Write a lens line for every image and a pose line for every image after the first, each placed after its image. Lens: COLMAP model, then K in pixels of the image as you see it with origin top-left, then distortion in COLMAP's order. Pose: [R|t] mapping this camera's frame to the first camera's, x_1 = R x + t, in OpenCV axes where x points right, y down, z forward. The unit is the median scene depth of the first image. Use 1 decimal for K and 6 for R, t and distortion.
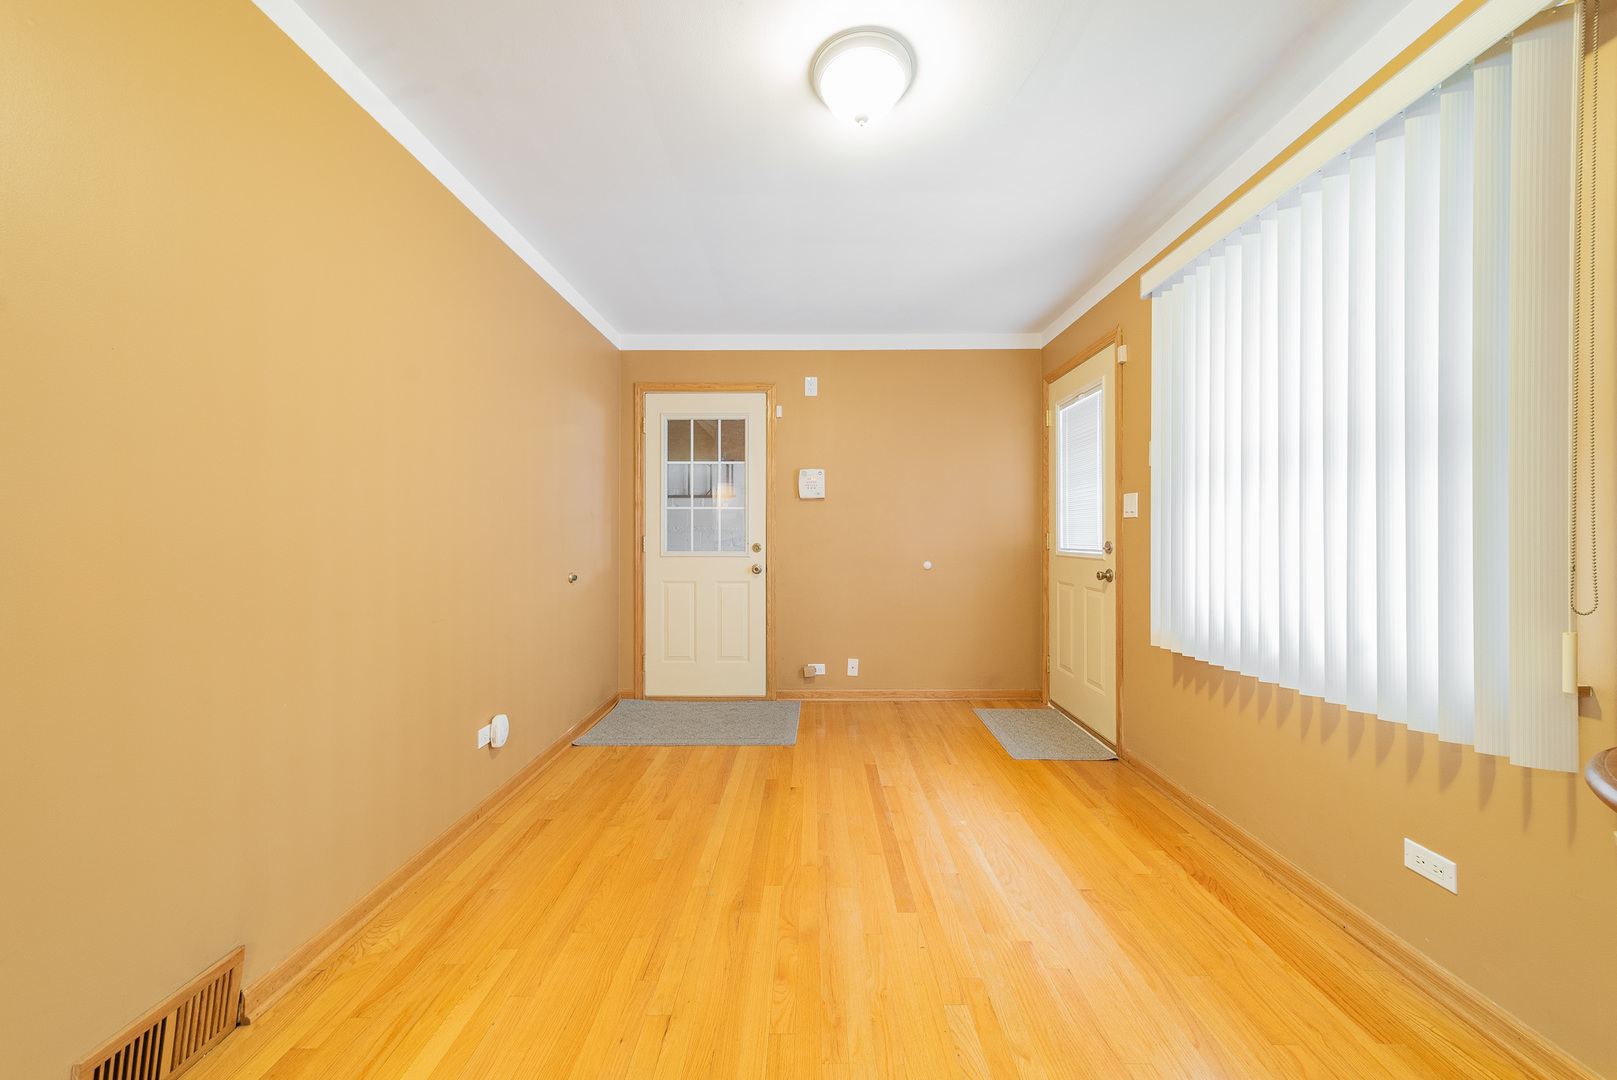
lens RADIAL K [[566.2, 0, 813.9], [0, 566.2, 535.5], [0, 0, 1]] dist [0.012573, 0.000093]
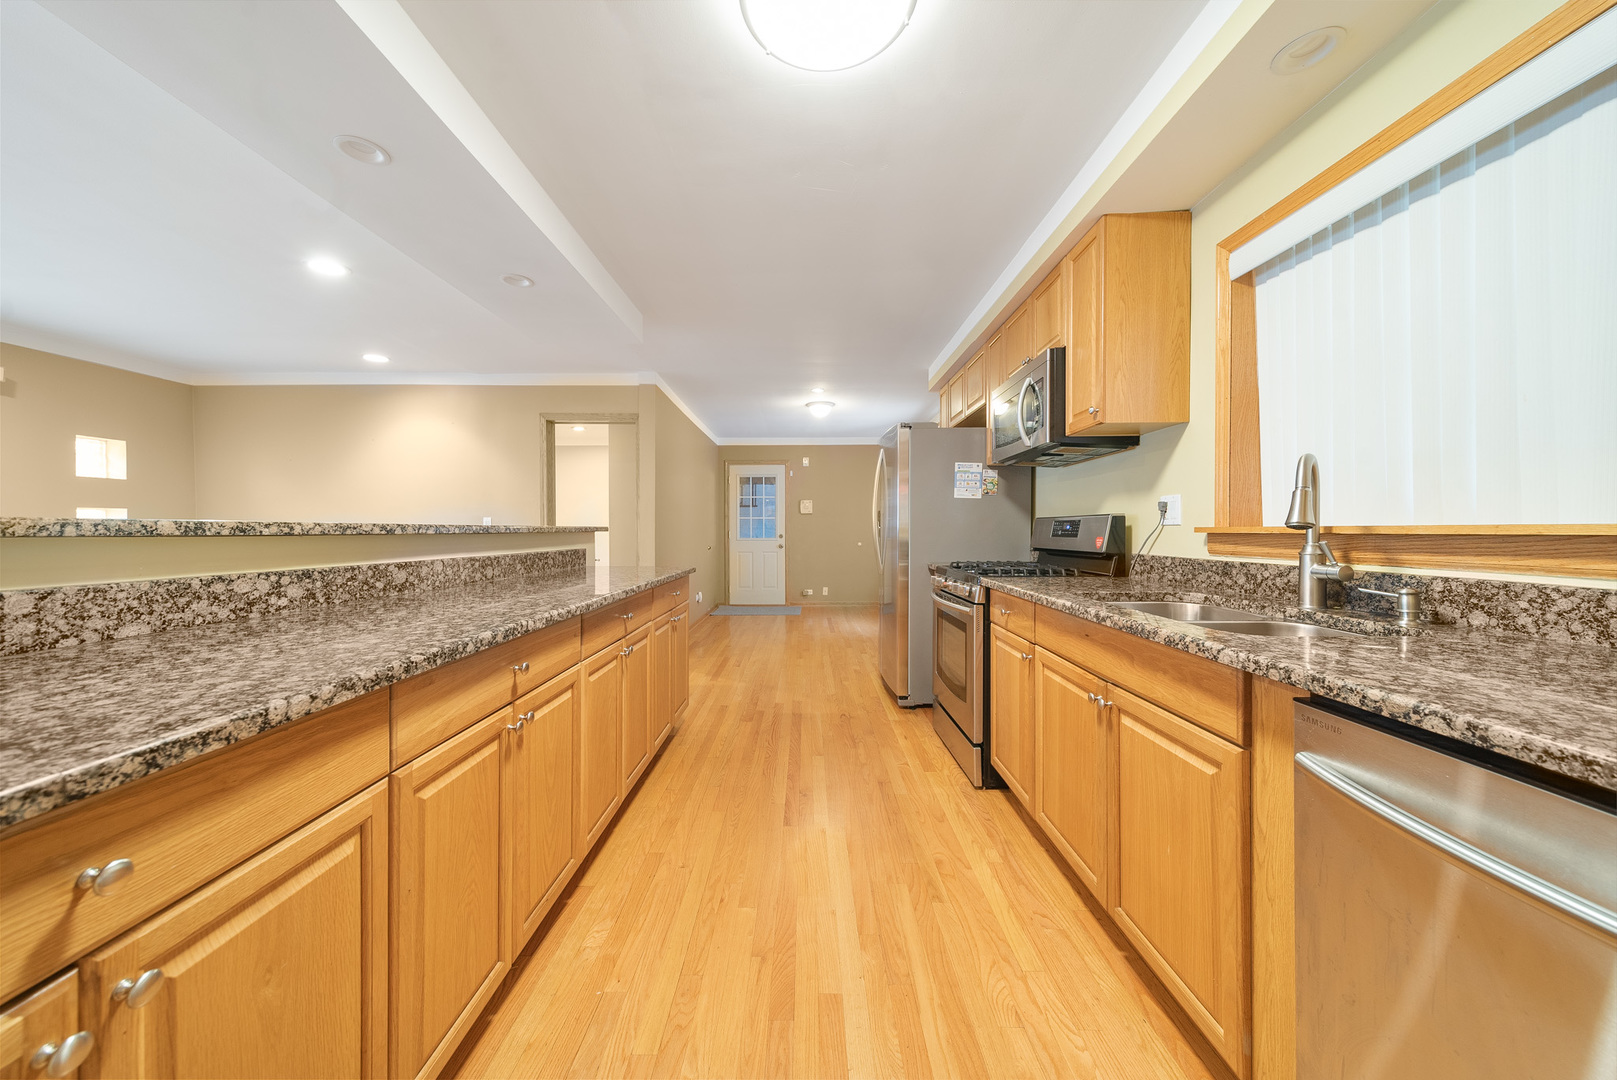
lens RADIAL K [[566.2, 0, 796.9], [0, 566.2, 541.0], [0, 0, 1]] dist [0.012573, 0.000093]
pose [[0.999860, 0.000906, -0.016710, -0.004398], [-0.000685, 0.999912, 0.013262, 0.012958], [0.016720, -0.013249, 0.999772, -1.230150]]
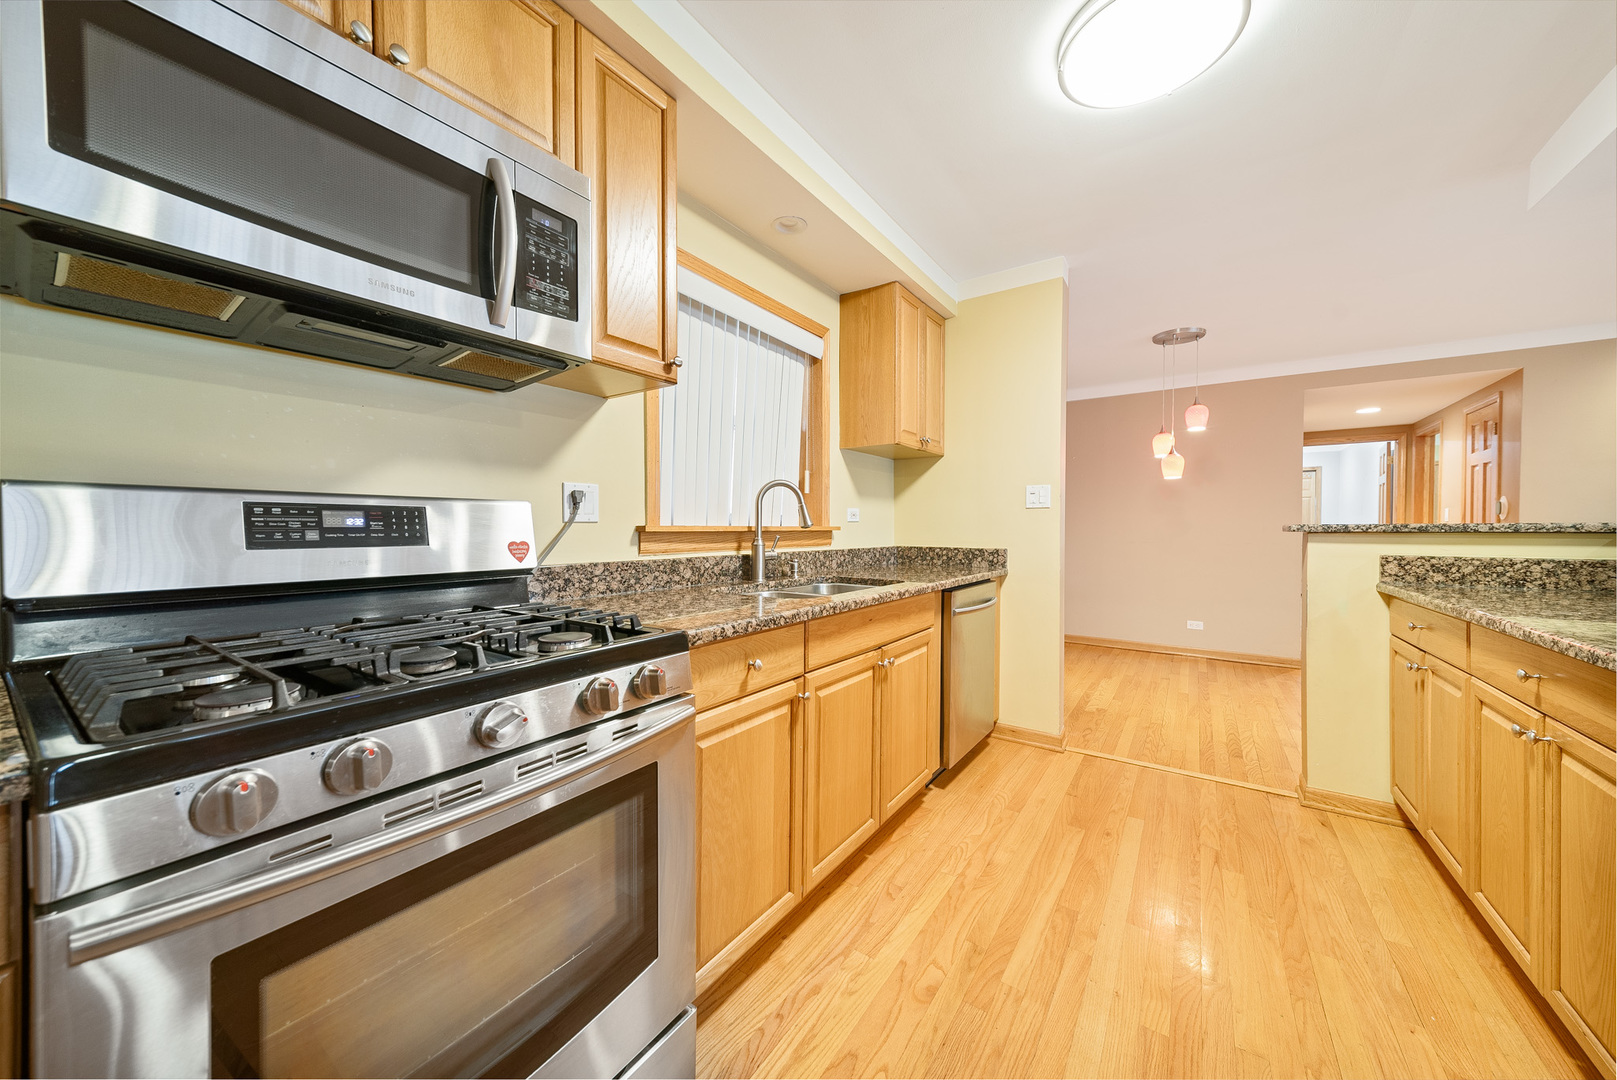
lens RADIAL K [[566.2, 0, 800.8], [0, 566.2, 534.4], [0, 0, 1]] dist [0.012573, 0.000093]
pose [[-0.817114, -0.008716, 0.576410, -0.027414], [0.002821, 0.999813, 0.019117, 0.005089], [-0.576469, 0.017247, -0.816937, -0.342141]]
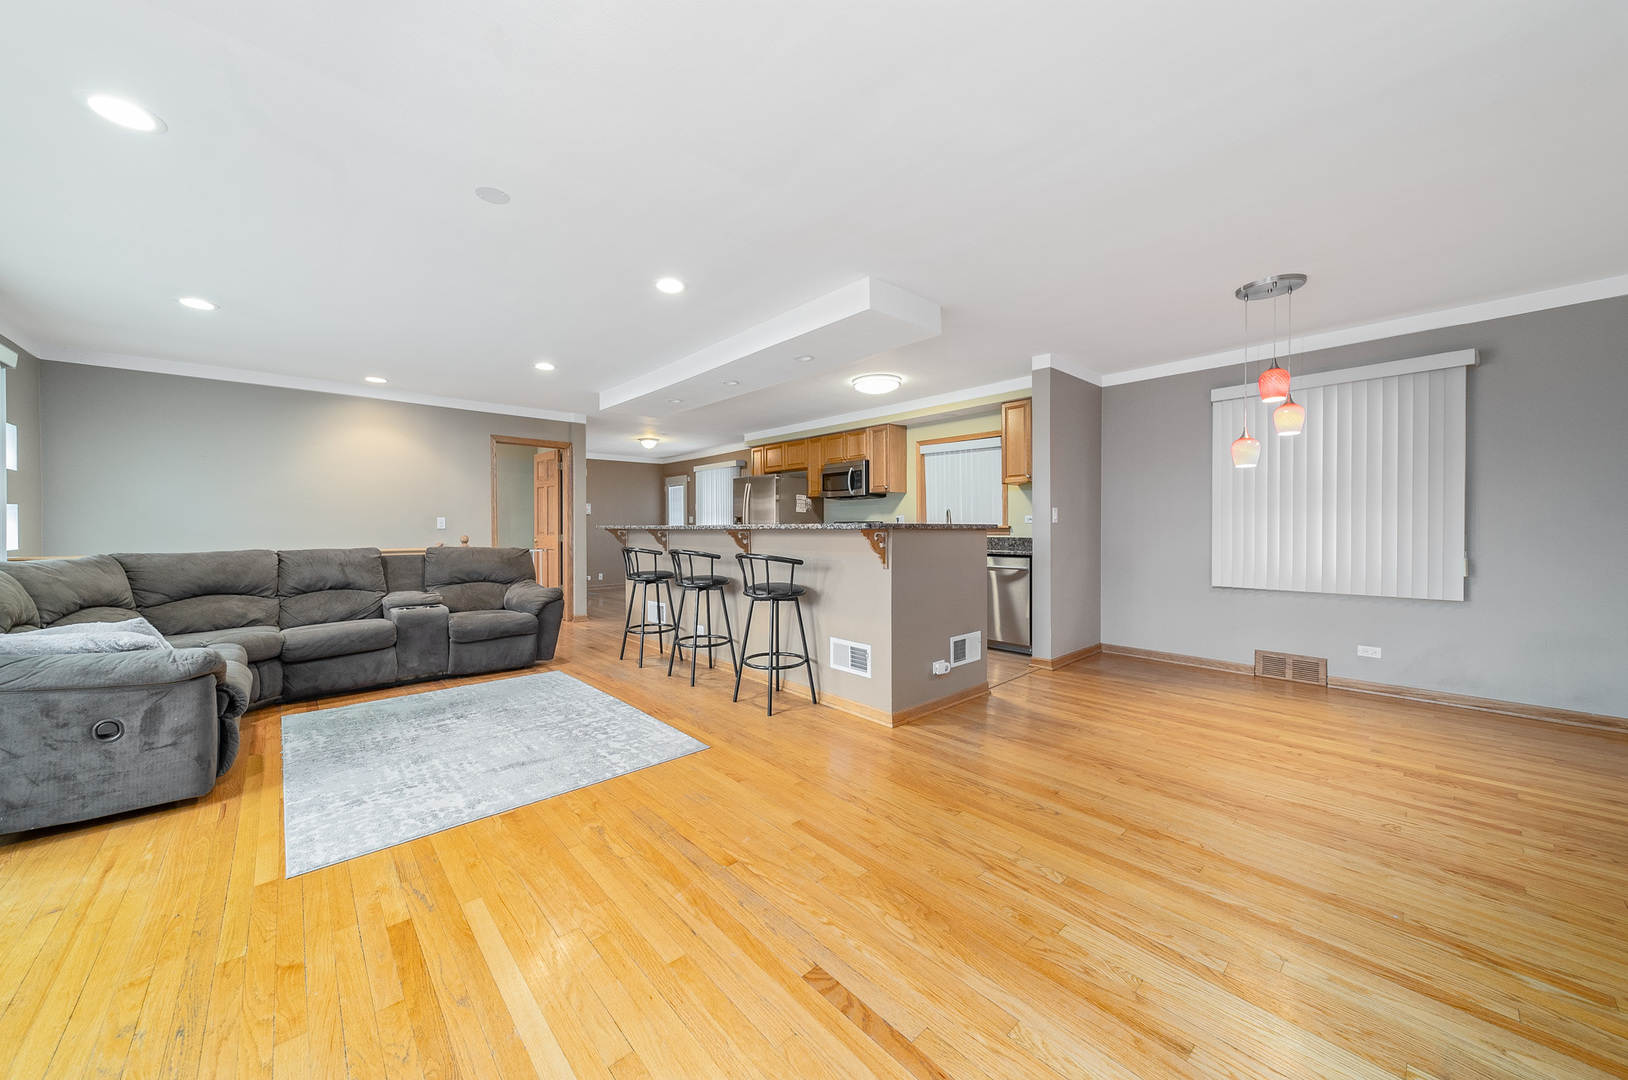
lens RADIAL K [[570.0, 0, 798.7], [0, 570.0, 549.4], [0, 0, 1]] dist [0.012573, 0.000093]
pose [[0.748712, -0.028916, 0.662265, -1.102864], [0.007158, 0.999343, 0.035541, 0.013952], [-0.662857, -0.021869, 0.748427, -1.794636]]
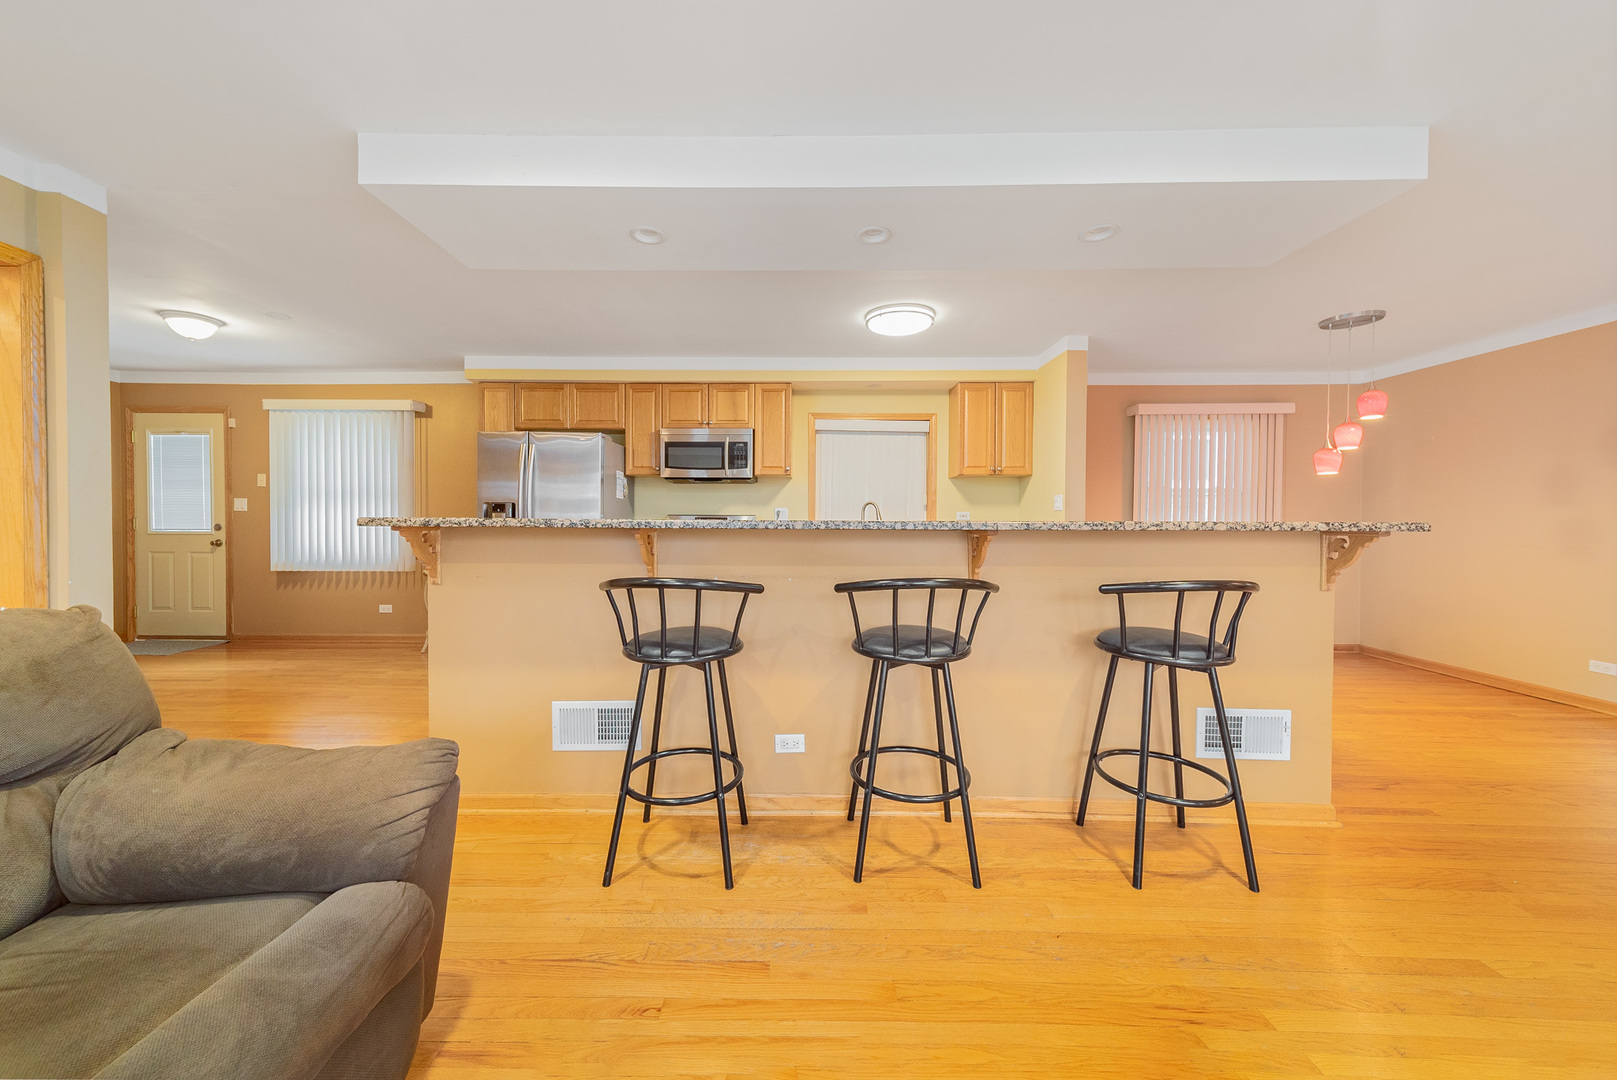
lens RADIAL K [[566.2, 0, 799.4], [0, 566.2, 534.2], [0, 0, 1]] dist [0.012573, 0.000093]
pose [[0.015125, -0.021818, 0.999648, -1.009916], [0.001941, 0.999761, 0.021792, 0.006353], [-0.999884, 0.001611, 0.015164, -0.682399]]
